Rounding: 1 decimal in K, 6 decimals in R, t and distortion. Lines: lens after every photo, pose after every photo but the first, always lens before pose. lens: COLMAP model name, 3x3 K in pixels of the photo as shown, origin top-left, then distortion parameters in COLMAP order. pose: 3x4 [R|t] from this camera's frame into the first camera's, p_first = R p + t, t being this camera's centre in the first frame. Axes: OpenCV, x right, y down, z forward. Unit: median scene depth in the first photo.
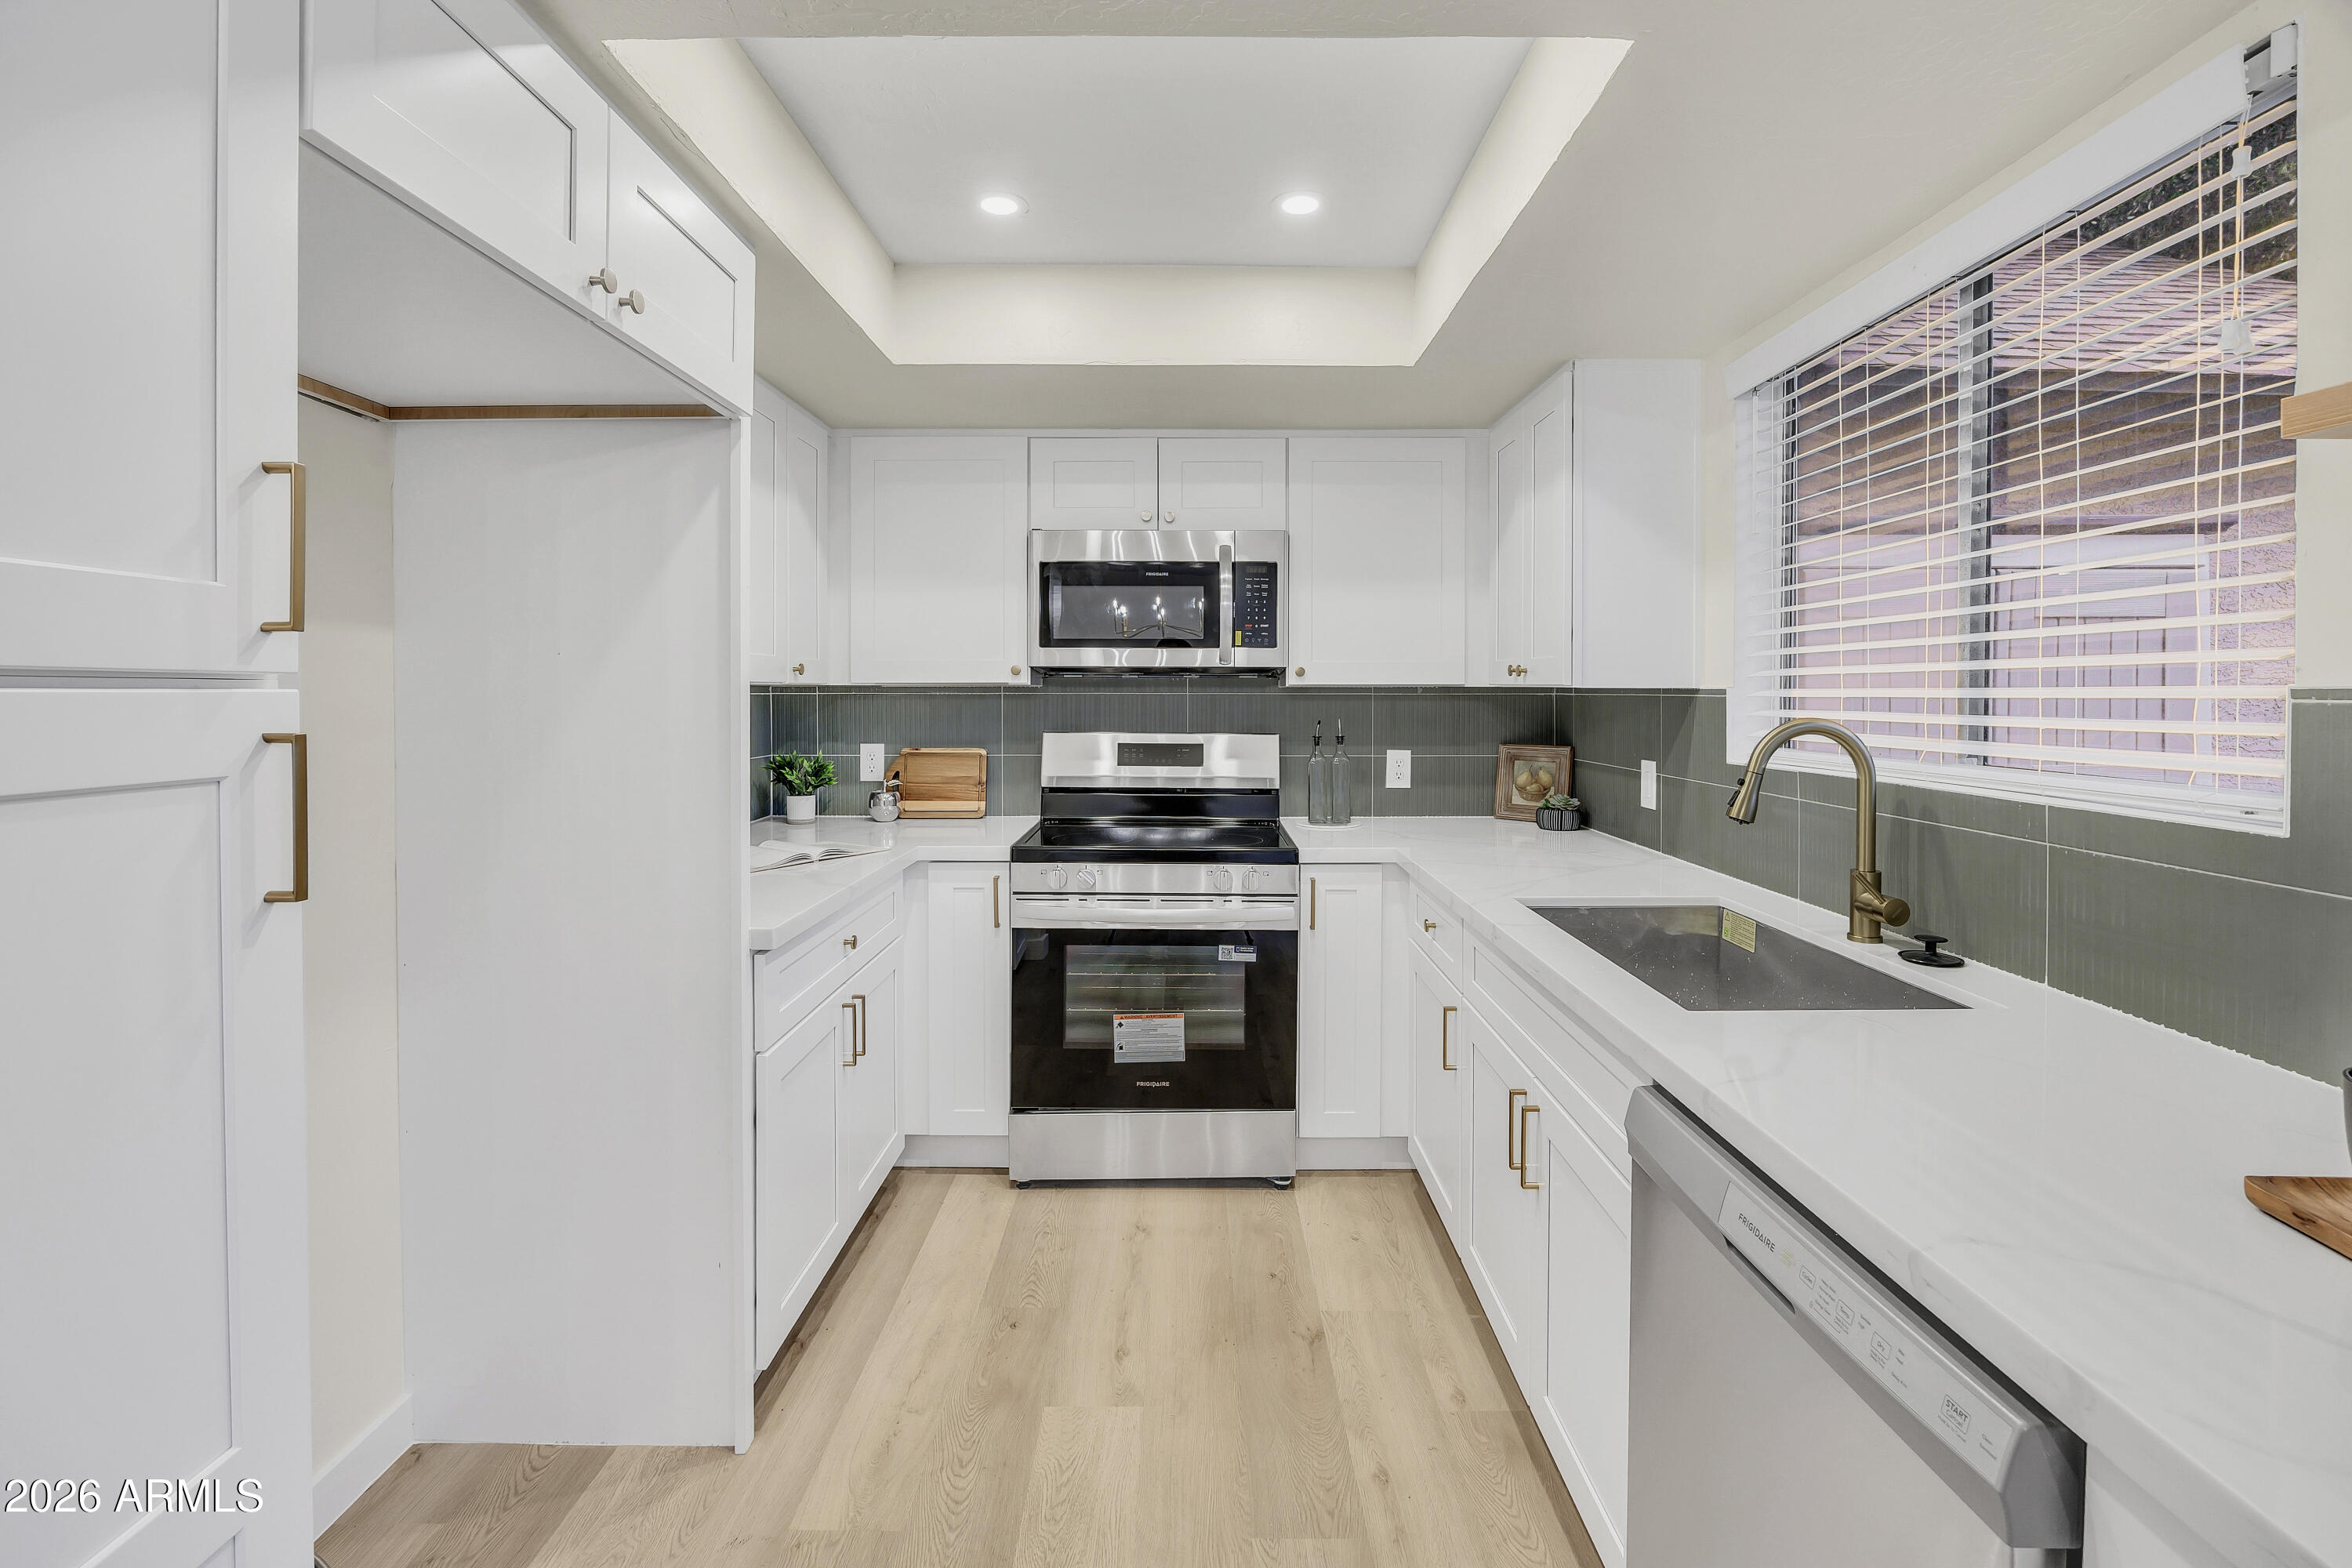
lens RADIAL K [[1089.3, 0, 1152.1], [0, 1089.3, 705.2], [0, 0, 1]] dist [-0.014040, -0.000884]
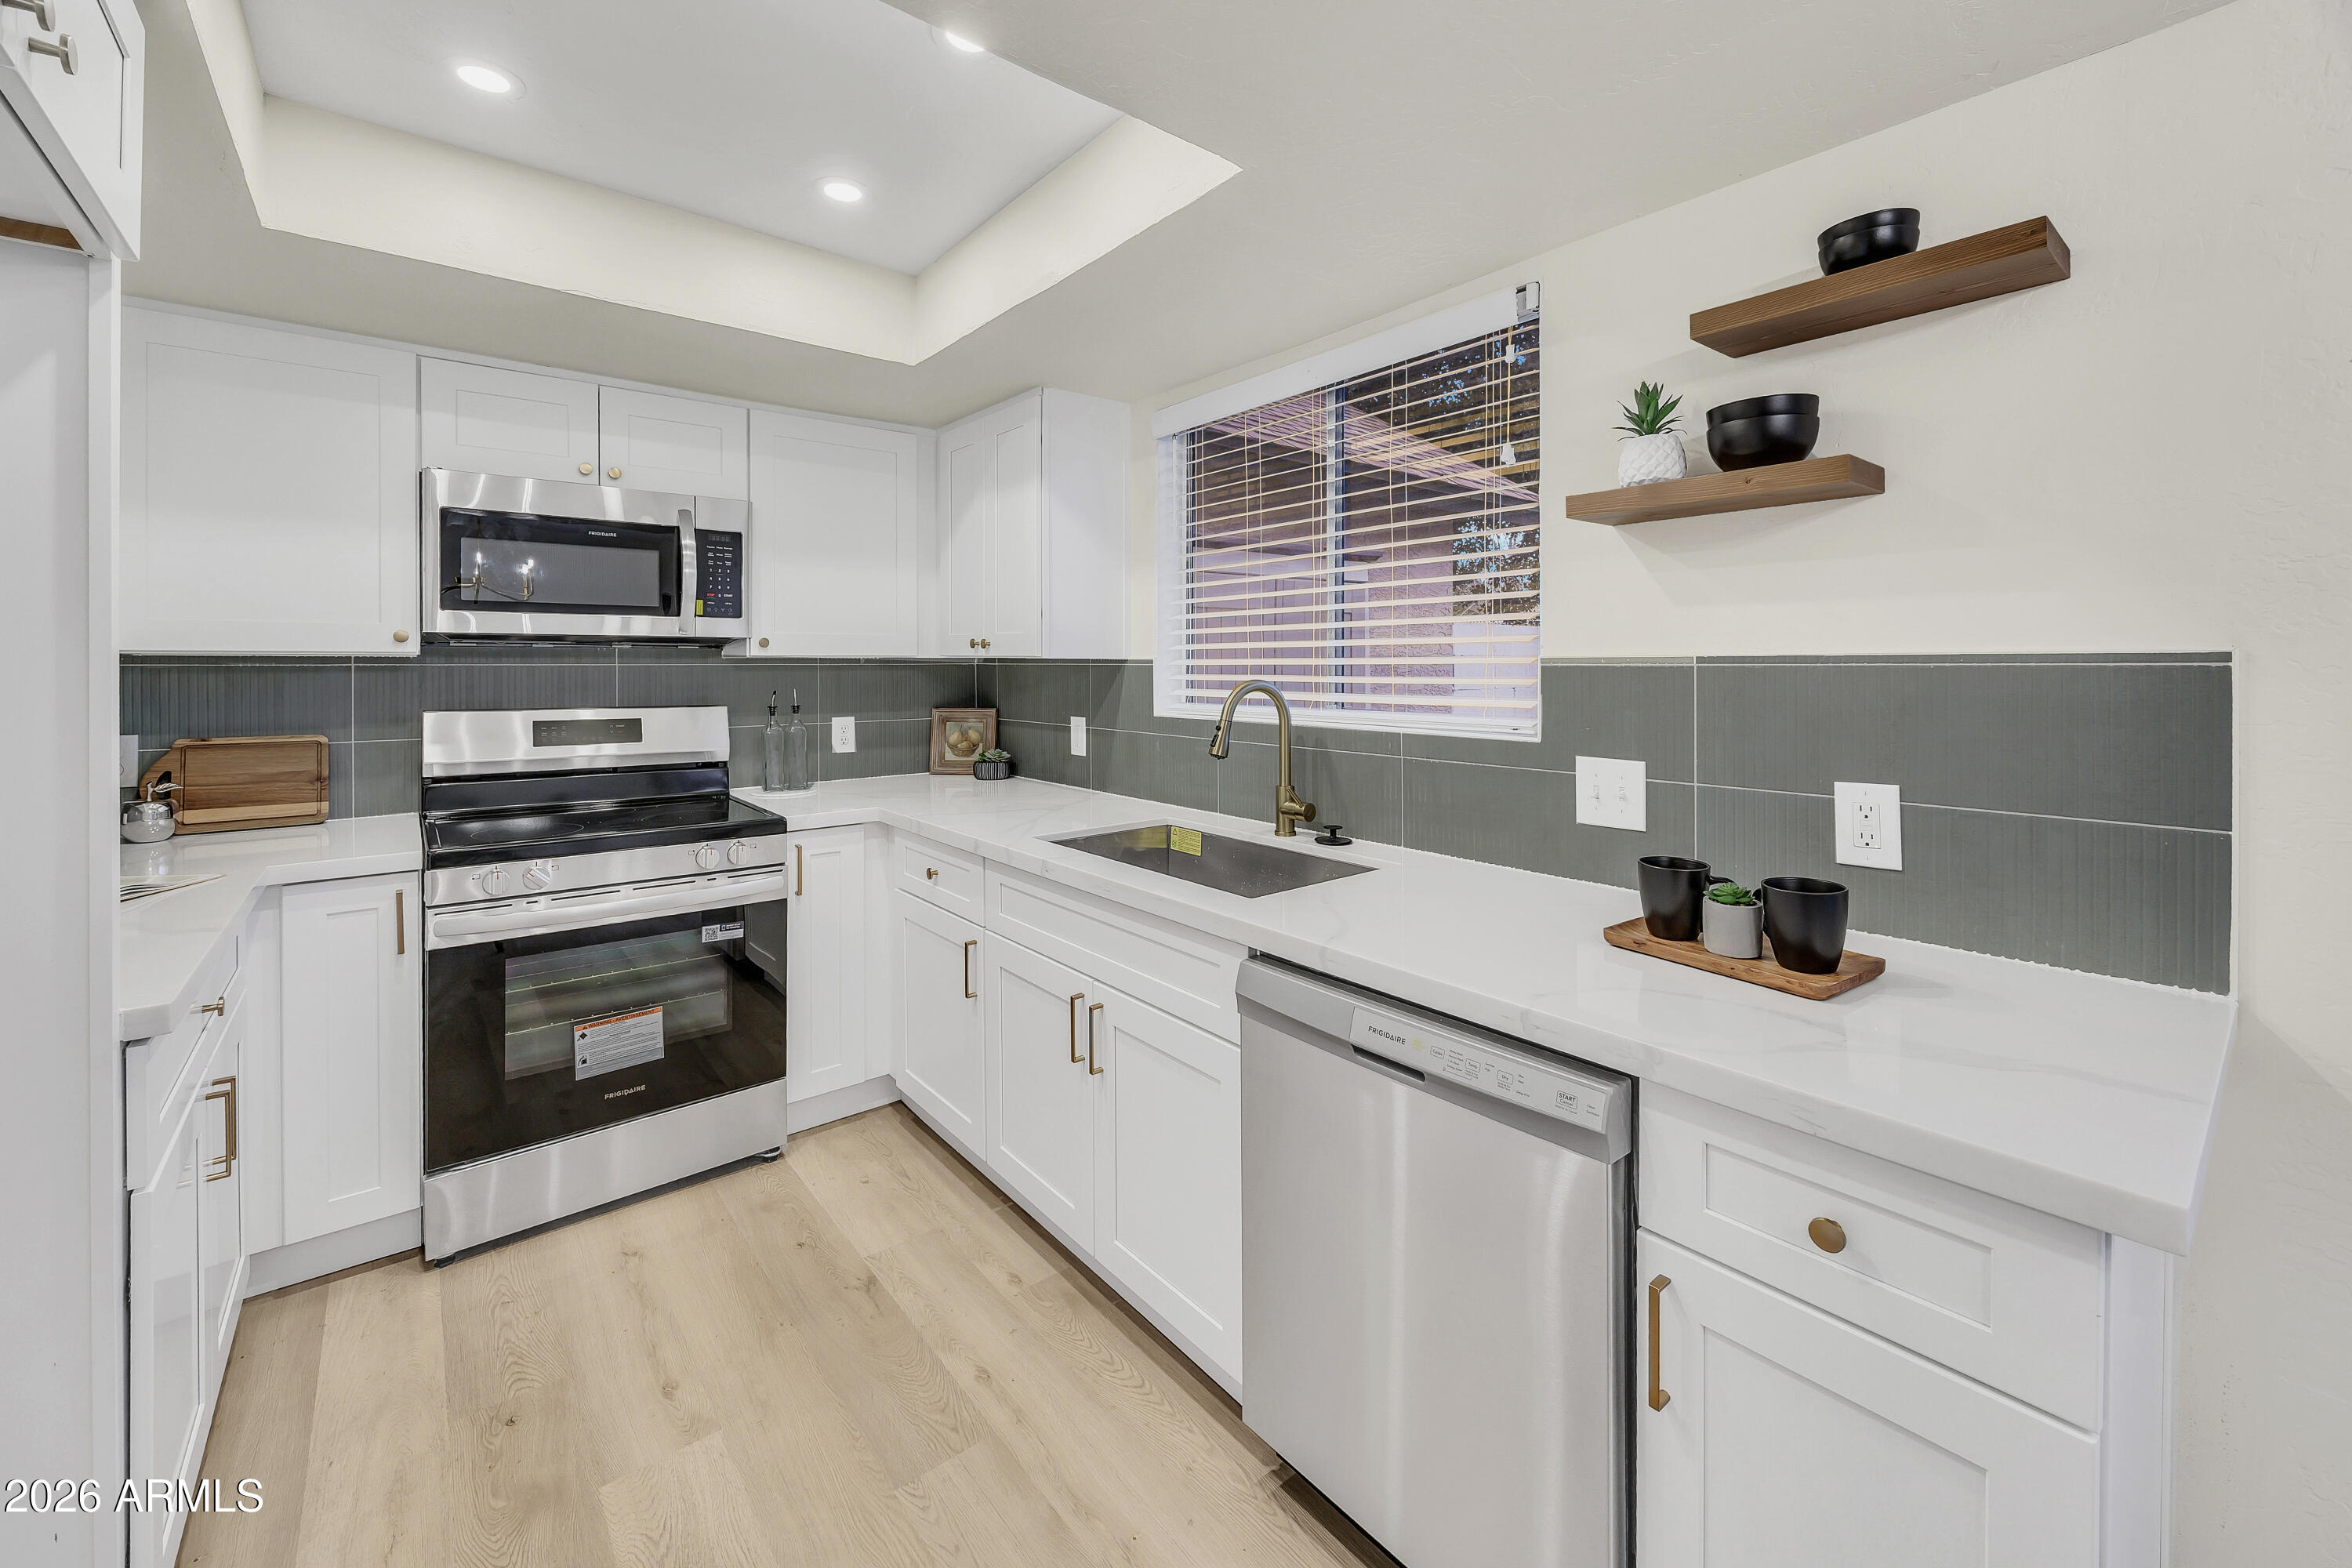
lens RADIAL K [[980.3, 0, 1179.6], [0, 980.3, 664.9], [0, 0, 1]] dist [-0.002967, -0.000183]
pose [[0.753858, -0.002681, 0.657032, -0.216655], [0.010366, 0.999916, -0.007813, 0.001190], [-0.656956, 0.012701, 0.753822, 0.082401]]
